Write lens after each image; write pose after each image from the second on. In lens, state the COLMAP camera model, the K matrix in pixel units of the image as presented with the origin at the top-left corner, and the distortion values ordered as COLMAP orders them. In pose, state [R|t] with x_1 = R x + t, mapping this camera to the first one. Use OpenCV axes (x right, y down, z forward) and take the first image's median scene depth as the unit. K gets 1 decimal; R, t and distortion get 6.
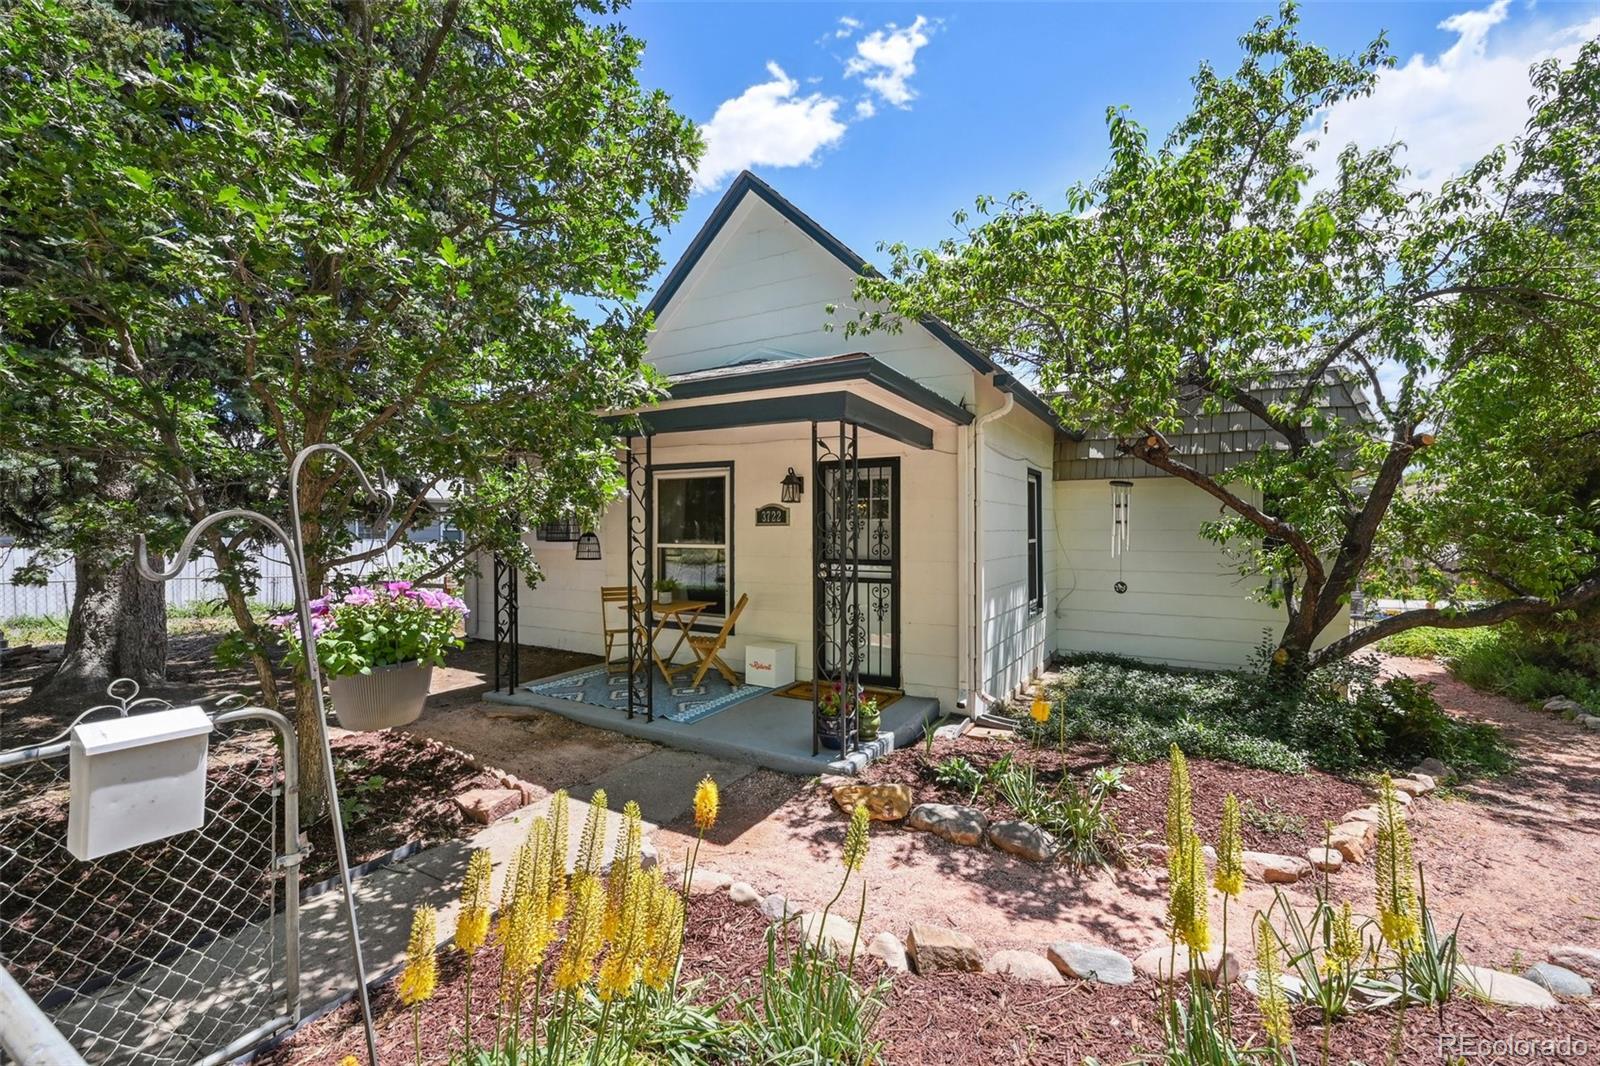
lens RADIAL K [[671.0, 0, 800.8], [0, 671.0, 524.8], [0, 0, 1]] dist [-0.000825, 0.000526]
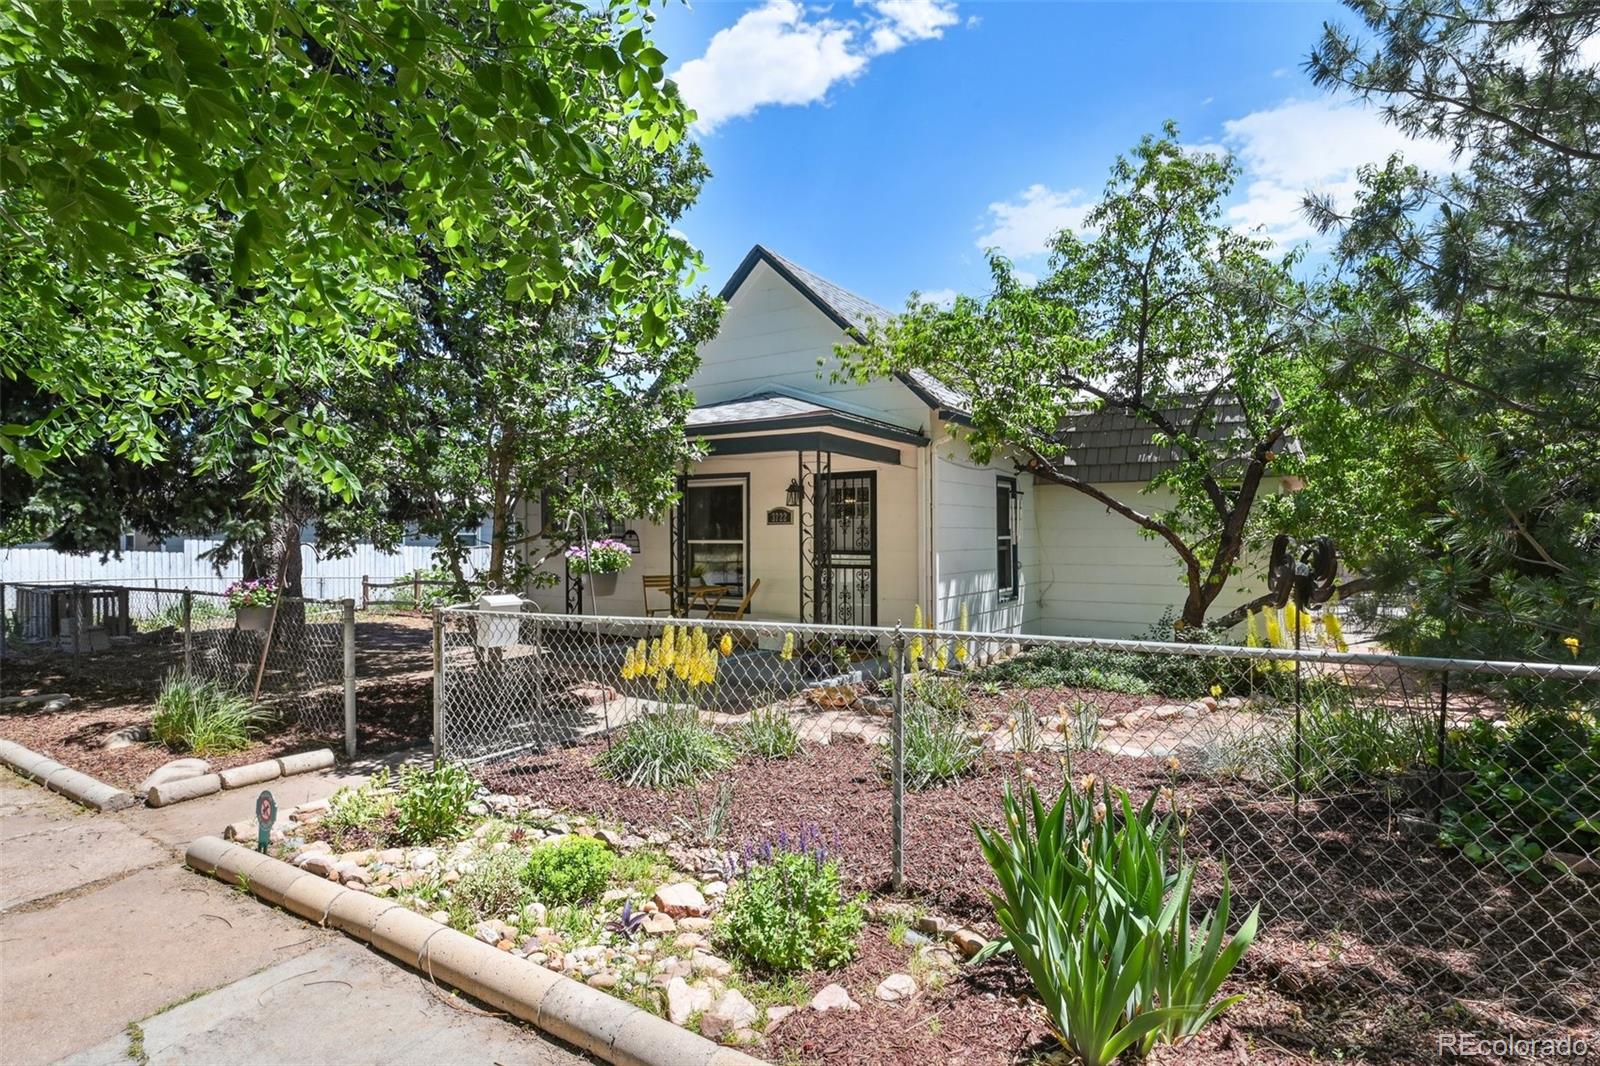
lens RADIAL K [[801.2, 0, 796.2], [0, 801.2, 531.4], [0, 0, 1]] dist [0.001250, -0.000233]
pose [[0.998396, -0.002776, -0.056545, 0.079460], [0.002862, 0.999995, 0.001433, 0.013515], [0.056541, -0.001593, 0.998399, -0.541130]]
